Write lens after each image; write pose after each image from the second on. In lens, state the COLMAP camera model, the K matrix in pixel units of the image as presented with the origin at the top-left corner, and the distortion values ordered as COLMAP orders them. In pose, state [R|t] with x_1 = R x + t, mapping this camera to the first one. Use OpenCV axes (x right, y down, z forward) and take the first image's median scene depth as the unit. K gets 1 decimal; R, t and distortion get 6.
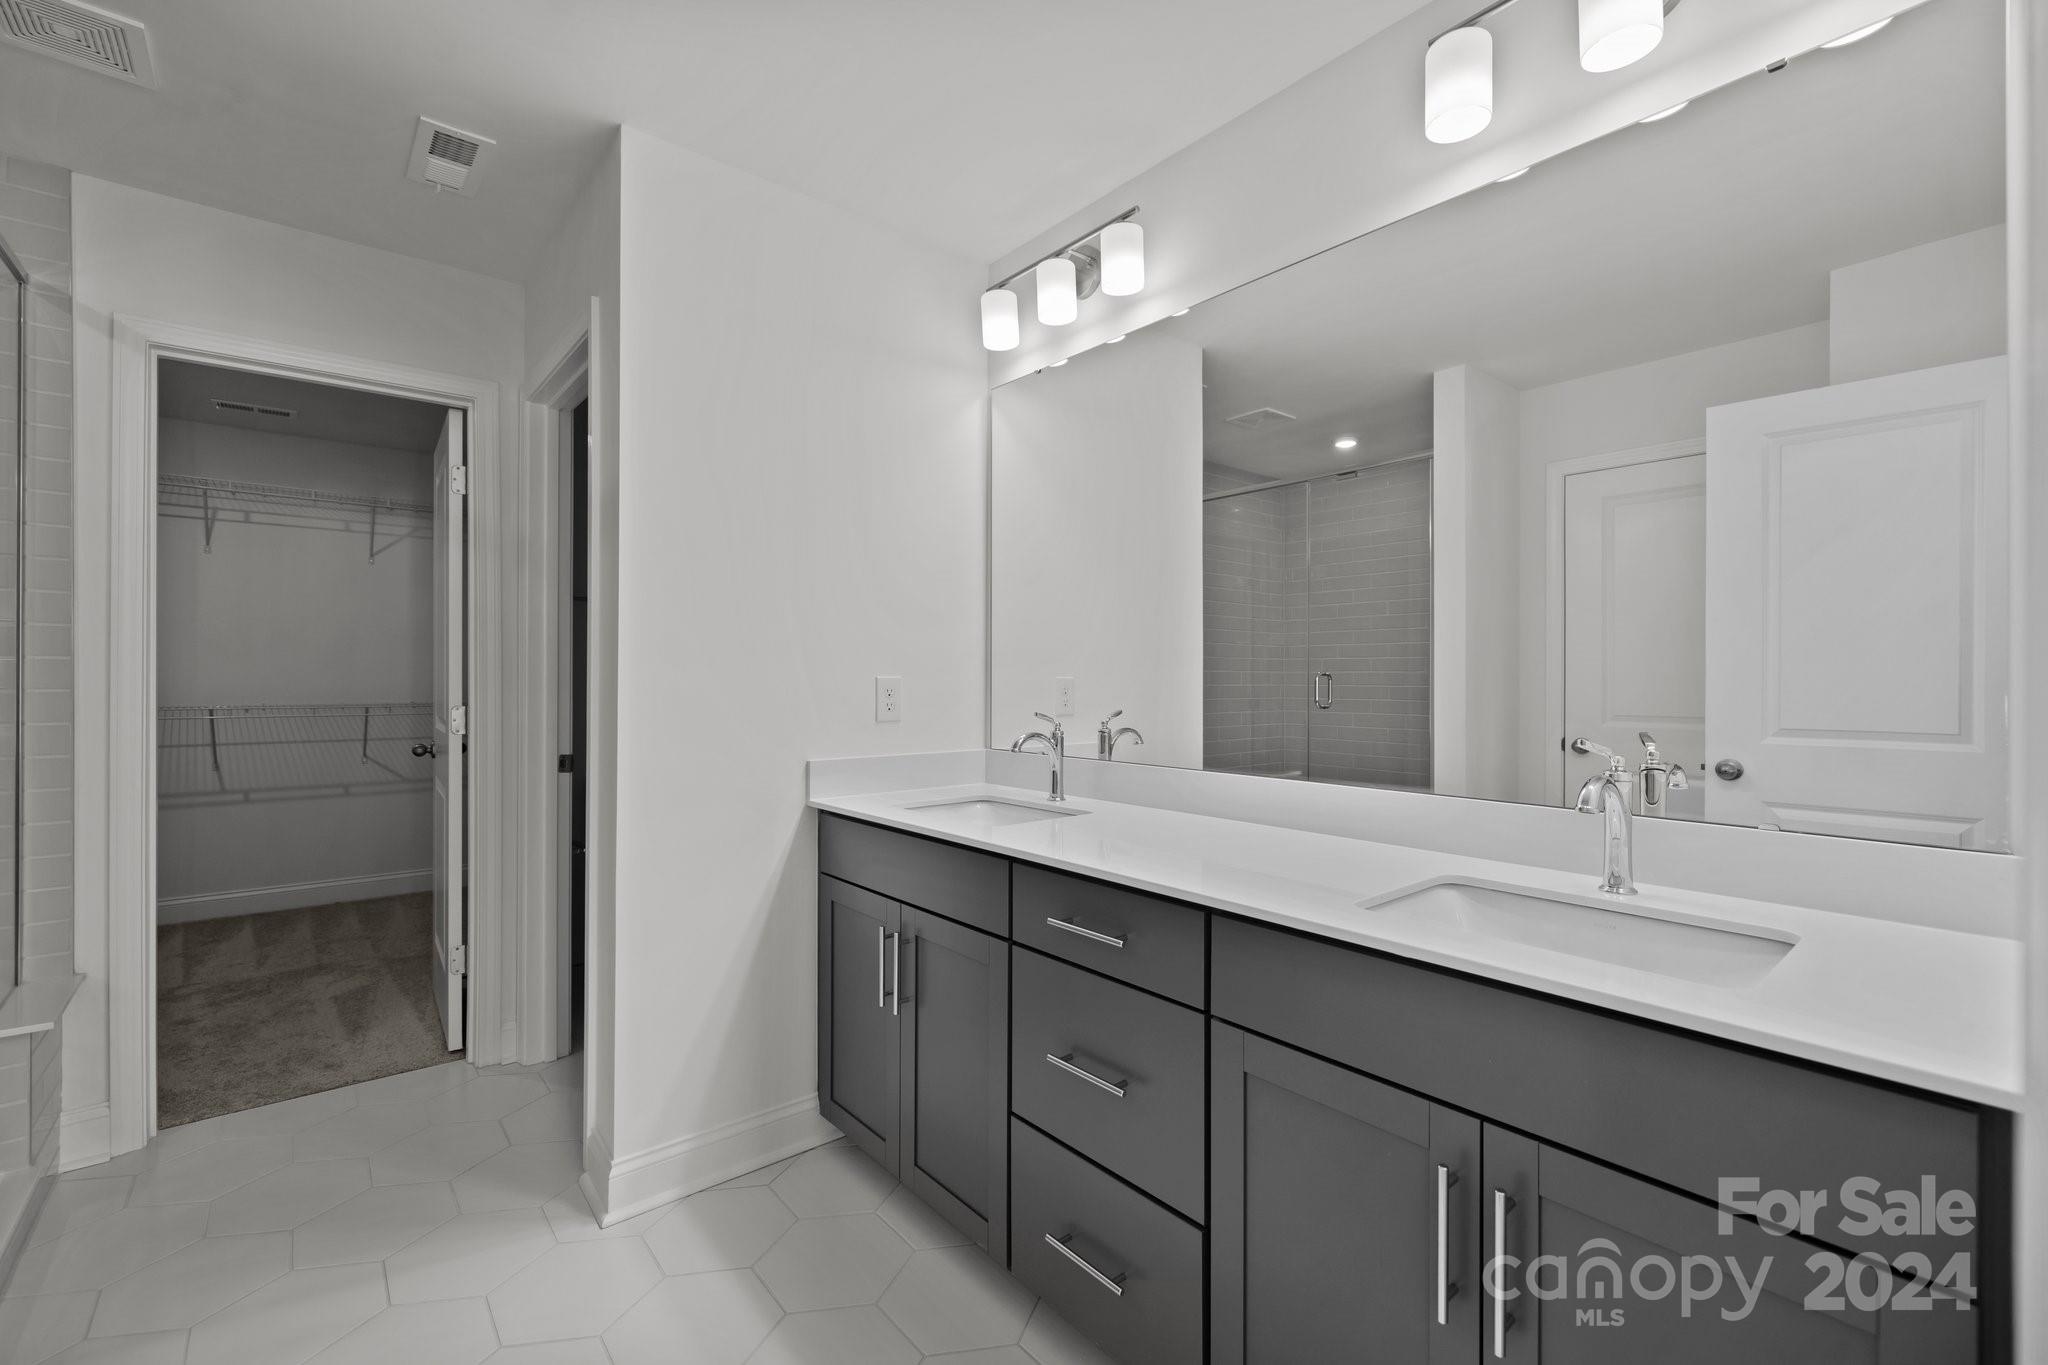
lens RADIAL K [[881.2, 0, 1021.2], [0, 881.2, 677.0], [0, 0, 1]] dist [0.002169, 0.000236]
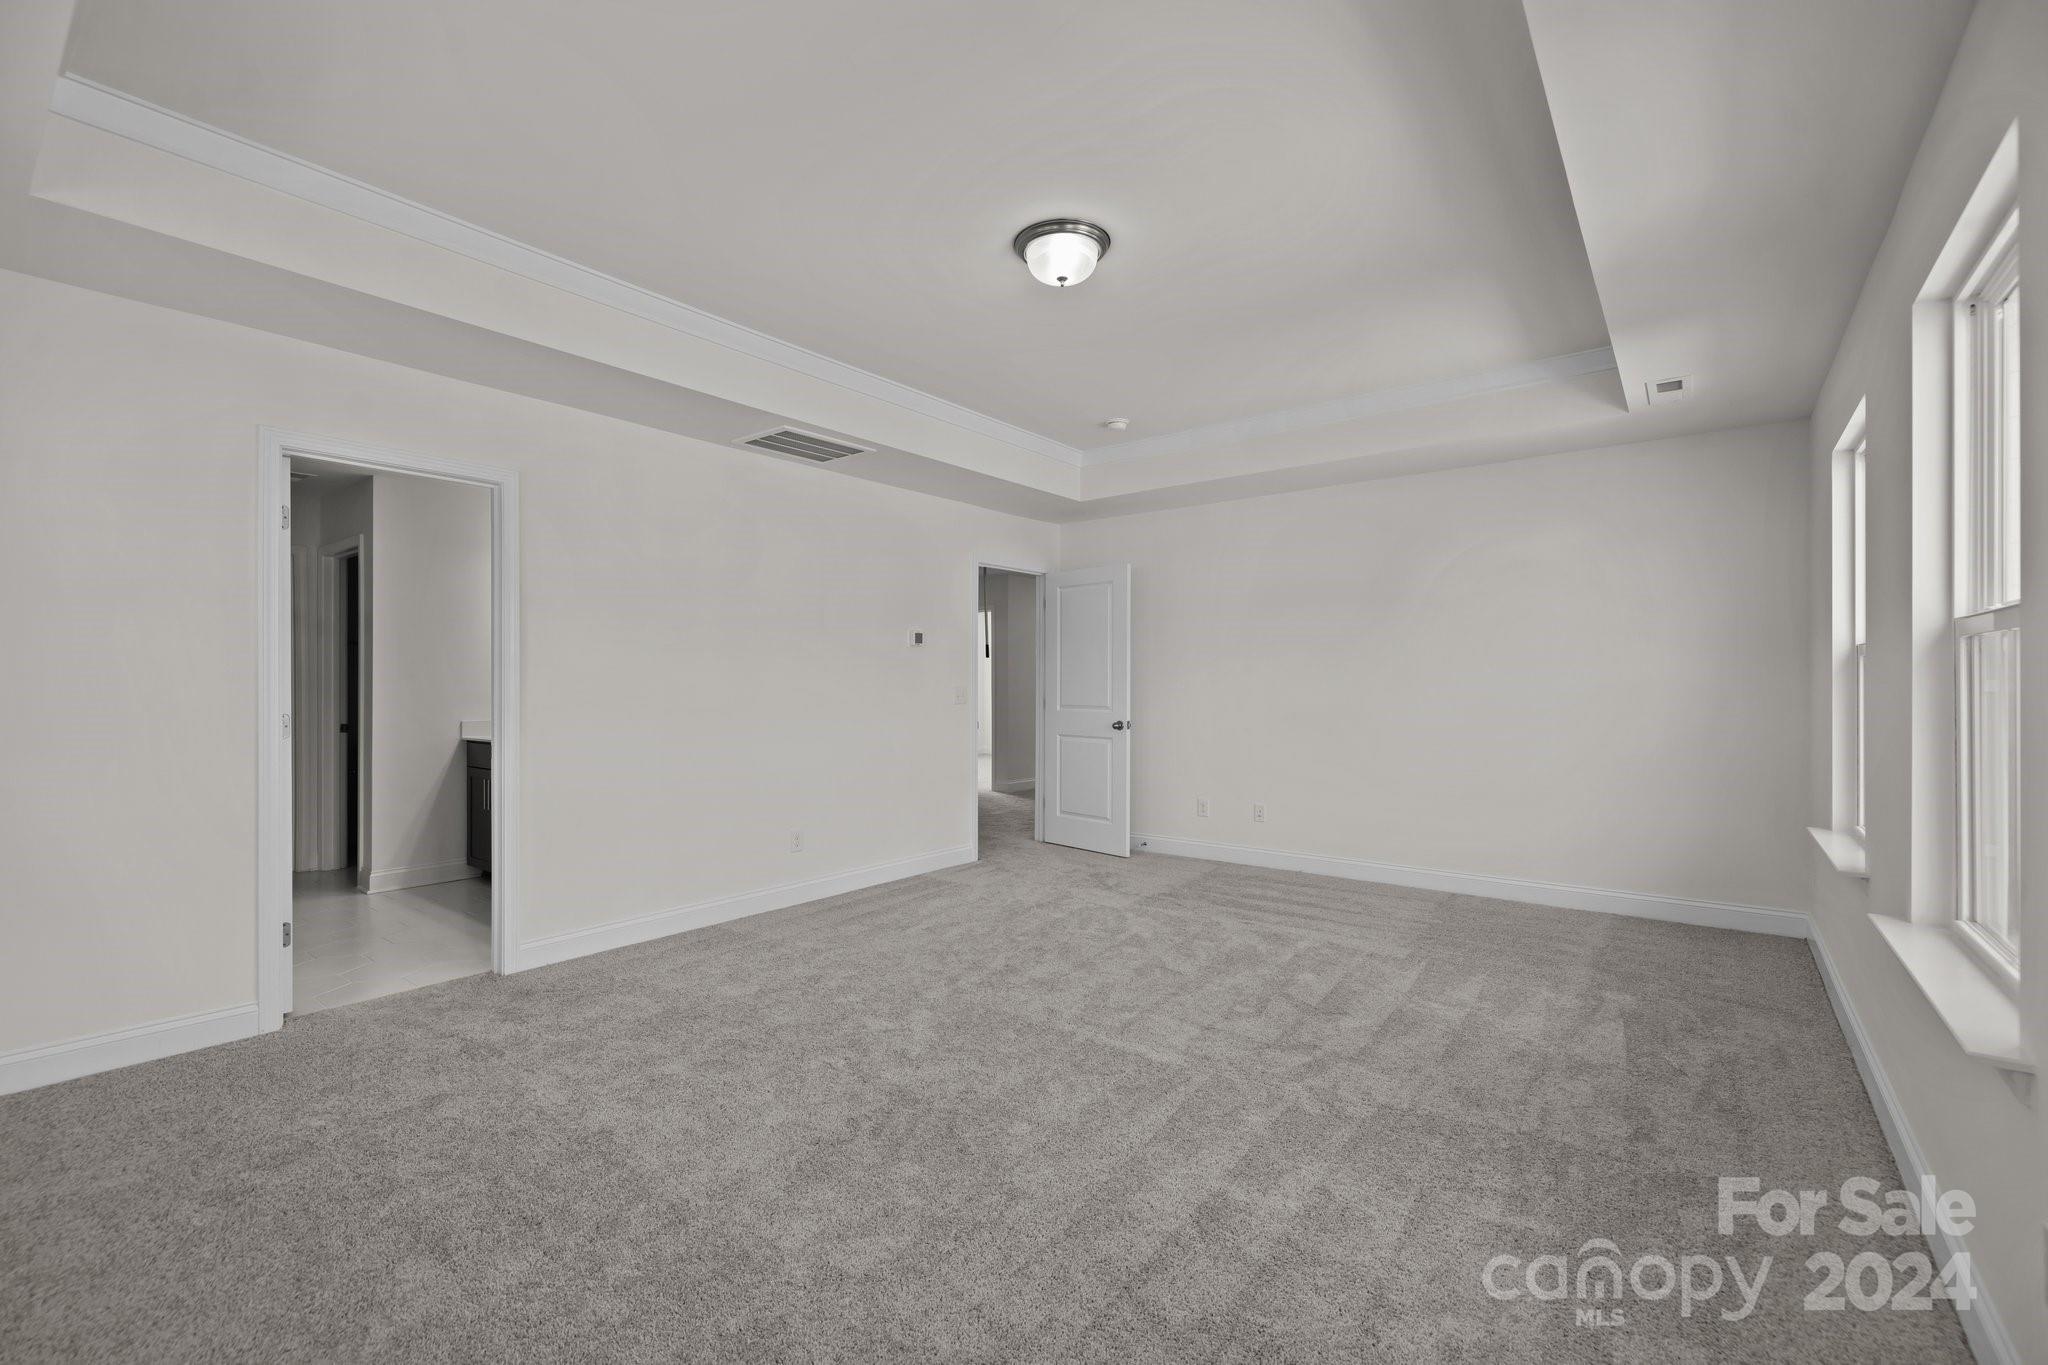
lens RADIAL K [[881.2, 0, 1027.5], [0, 881.2, 685.9], [0, 0, 1]] dist [0.002169, 0.000236]
pose [[0.978478, -0.003325, 0.206324, 0.655019], [0.003331, 0.999994, 0.000319, 0.003817], [-0.206324, 0.000375, 0.978484, -1.421747]]
